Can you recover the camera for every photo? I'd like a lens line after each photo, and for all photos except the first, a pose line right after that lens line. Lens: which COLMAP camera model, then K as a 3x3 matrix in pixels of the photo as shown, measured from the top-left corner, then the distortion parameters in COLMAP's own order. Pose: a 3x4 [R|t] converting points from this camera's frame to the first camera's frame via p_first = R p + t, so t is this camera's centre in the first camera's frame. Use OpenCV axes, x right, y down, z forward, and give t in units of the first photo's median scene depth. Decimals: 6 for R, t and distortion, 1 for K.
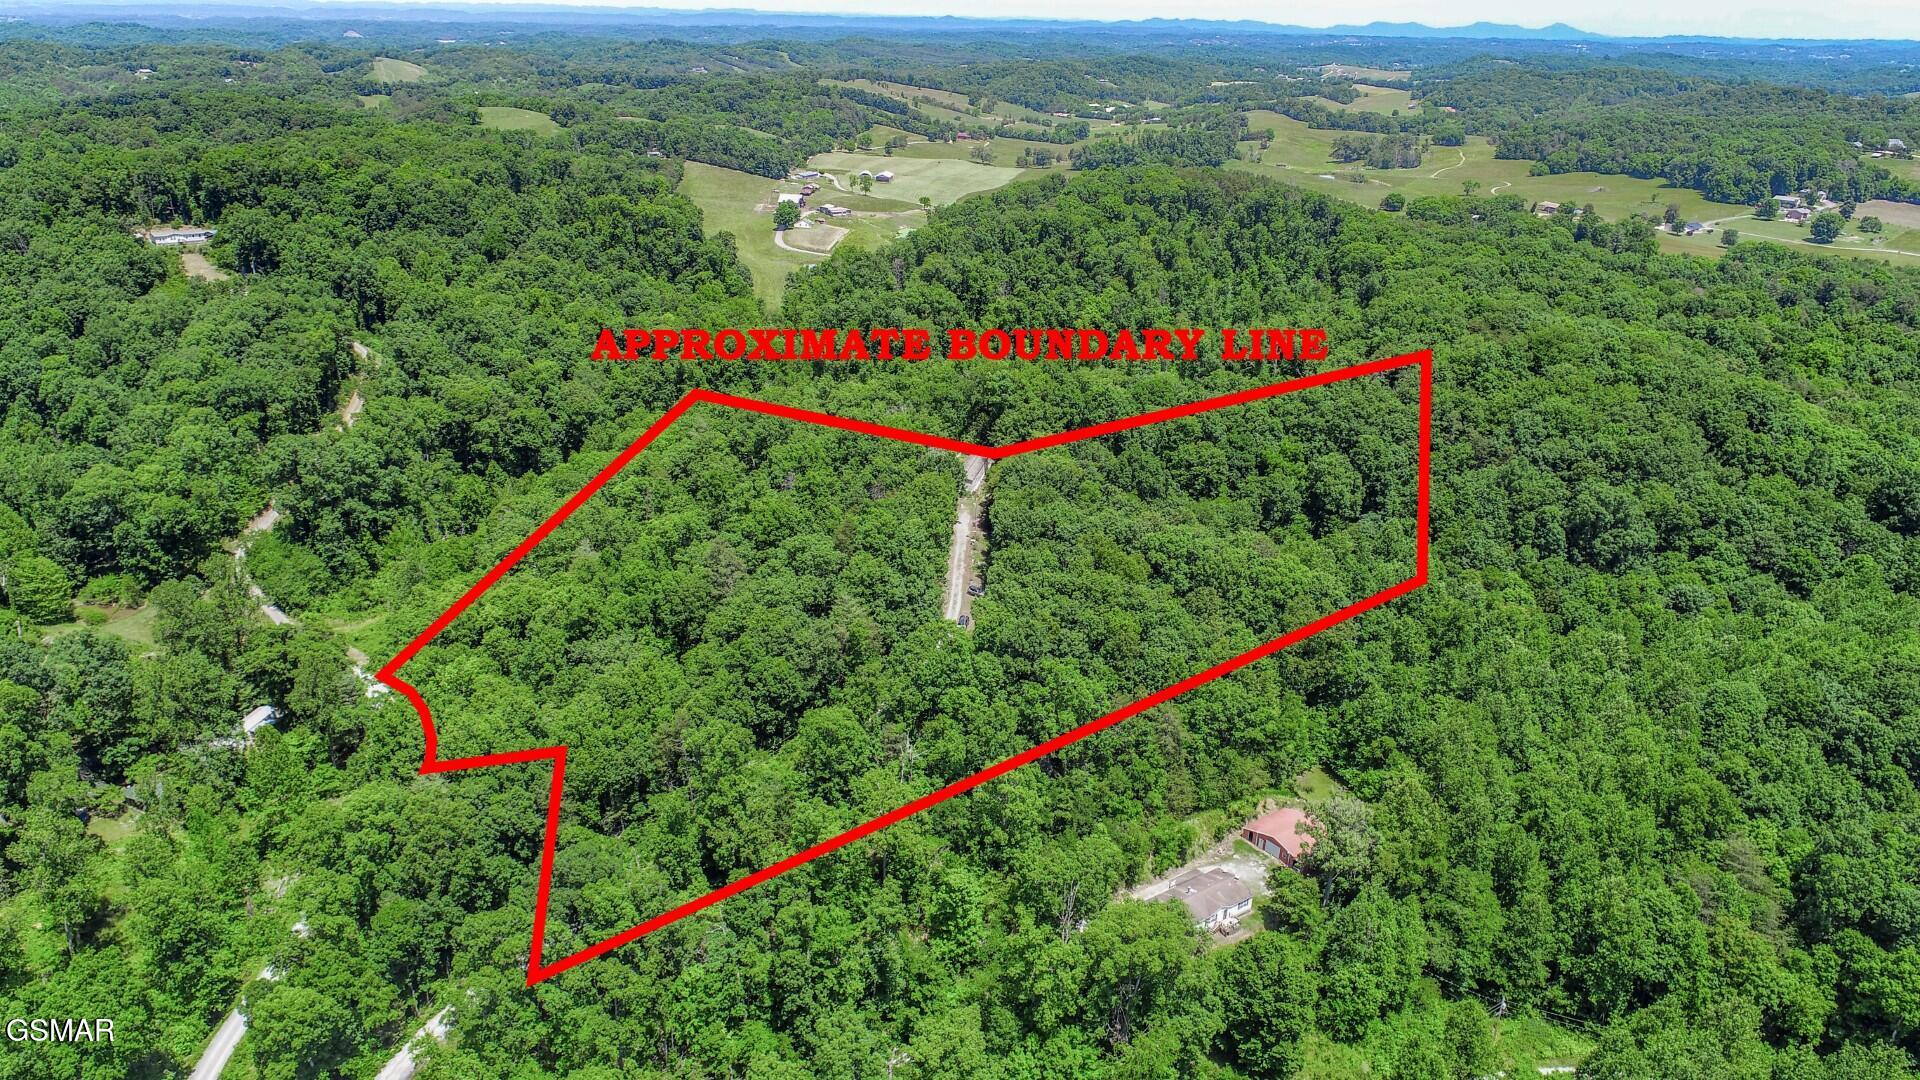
lens RADIAL K [[1358.1, 0, 961.0], [0, 1358.1, 540.1], [0, 0, 1]] dist [-0.043062, -0.000304]
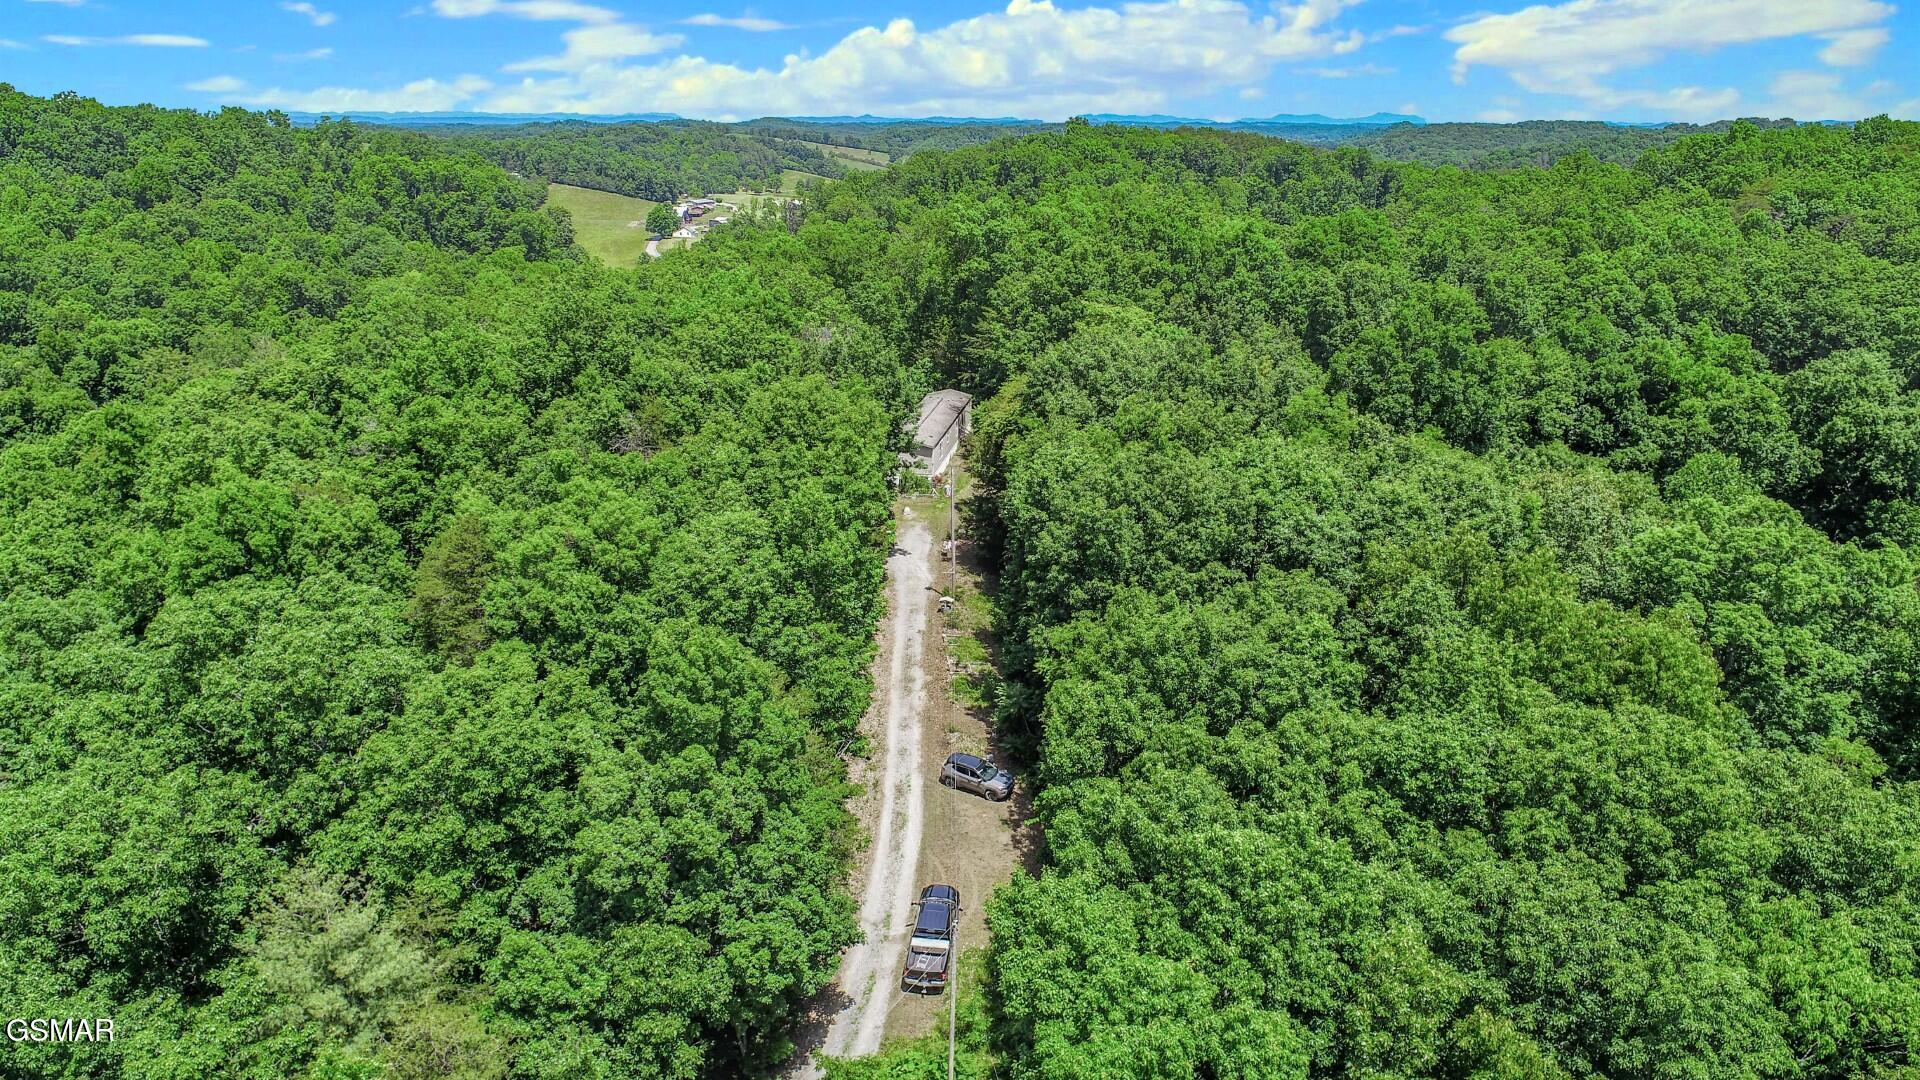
lens RADIAL K [[1358.1, 0, 958.4], [0, 1358.1, 538.5], [0, 0, 1]] dist [-0.043062, -0.000304]
pose [[0.998235, -0.036265, 0.047039, -0.003317], [0.039364, 0.996994, -0.066734, 0.007721], [-0.044478, 0.068468, 0.996661, 0.683310]]
